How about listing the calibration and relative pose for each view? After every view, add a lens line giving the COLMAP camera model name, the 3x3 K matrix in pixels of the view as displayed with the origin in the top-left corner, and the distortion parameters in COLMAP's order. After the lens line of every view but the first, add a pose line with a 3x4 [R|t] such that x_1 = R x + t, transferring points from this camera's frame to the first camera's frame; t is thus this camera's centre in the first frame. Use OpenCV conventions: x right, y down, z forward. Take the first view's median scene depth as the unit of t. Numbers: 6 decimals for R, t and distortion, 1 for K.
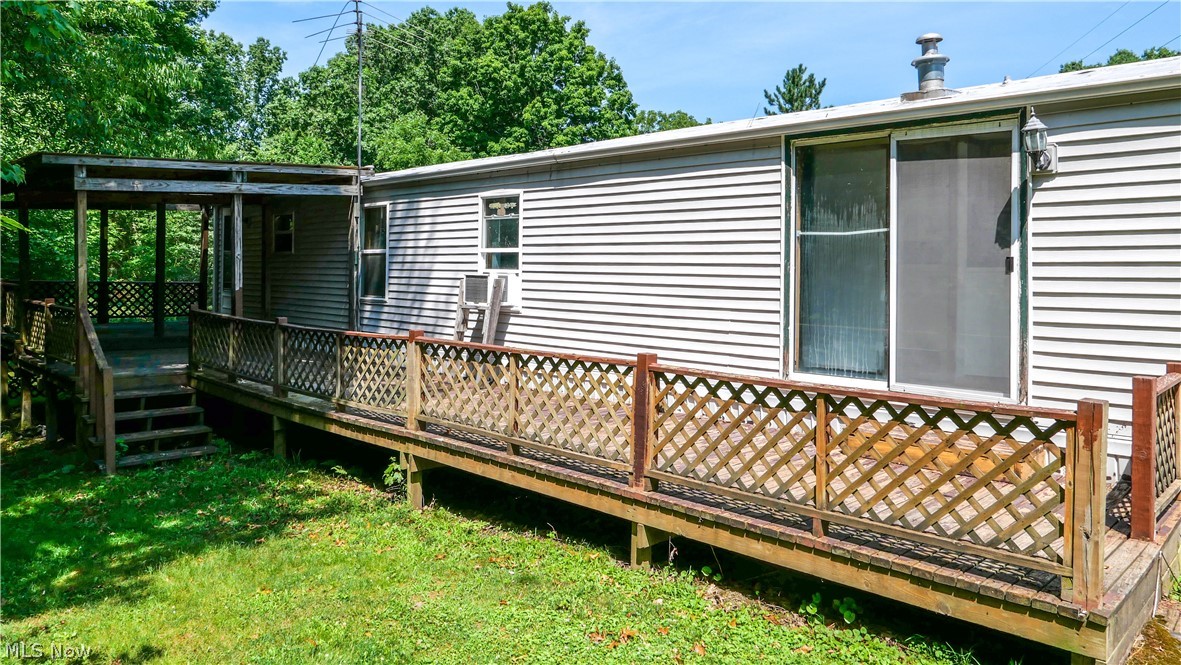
lens RADIAL K [[806.3, 0, 589.0], [0, 806.3, 285.9], [0, 0, 1]] dist [-0.013180, -0.004775]
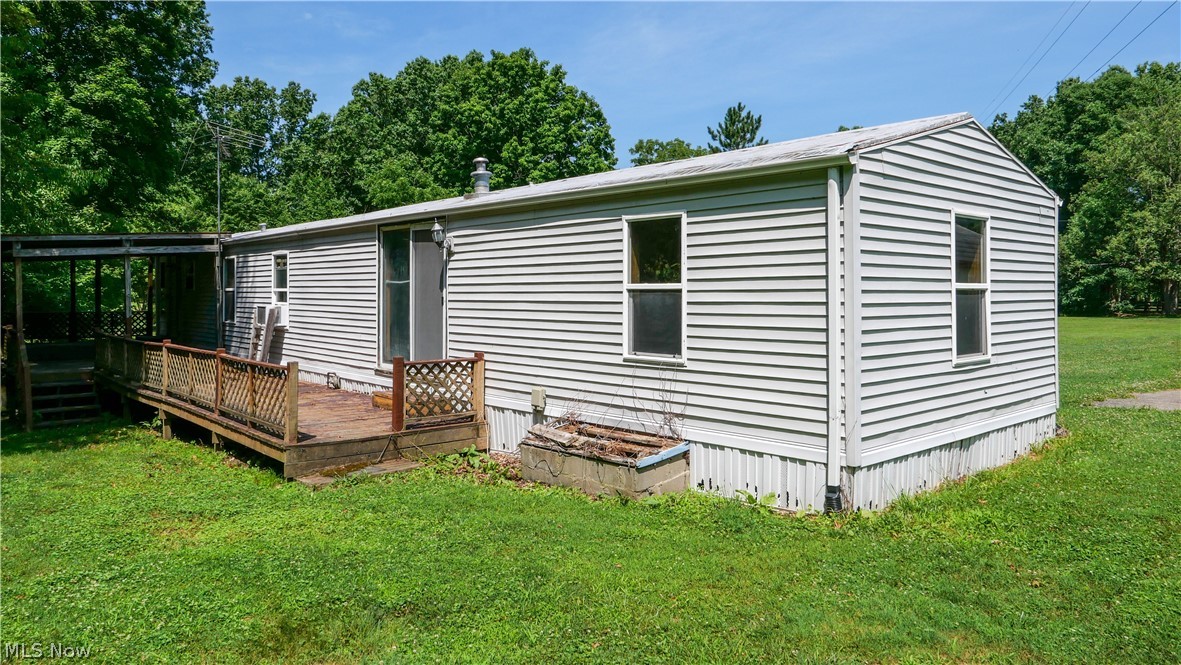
lens RADIAL K [[809.7, 0, 588.2], [0, 809.7, 303.6], [0, 0, 1]] dist [-0.007315, 0.002040]
pose [[0.996952, -0.013423, -0.076858, 0.117922], [0.013264, 0.999909, -0.002567, -0.001249], [0.076885, 0.001540, 0.997039, -0.098167]]
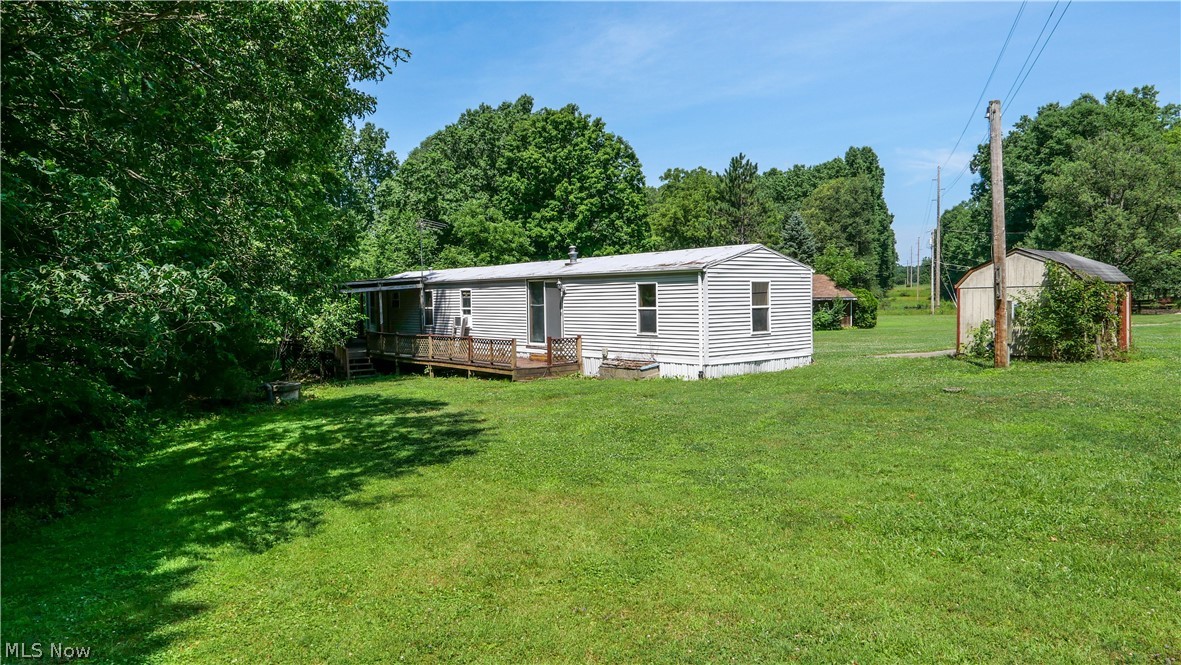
lens RADIAL K [[805.5, 0, 590.5], [0, 805.5, 332.5], [0, 0, 1]] dist [0.002049, 0.000381]
pose [[0.992211, -0.024789, -0.122077, 0.141505], [0.028232, 0.999249, 0.026557, -0.004277], [0.121326, -0.029797, 0.992165, -0.381644]]
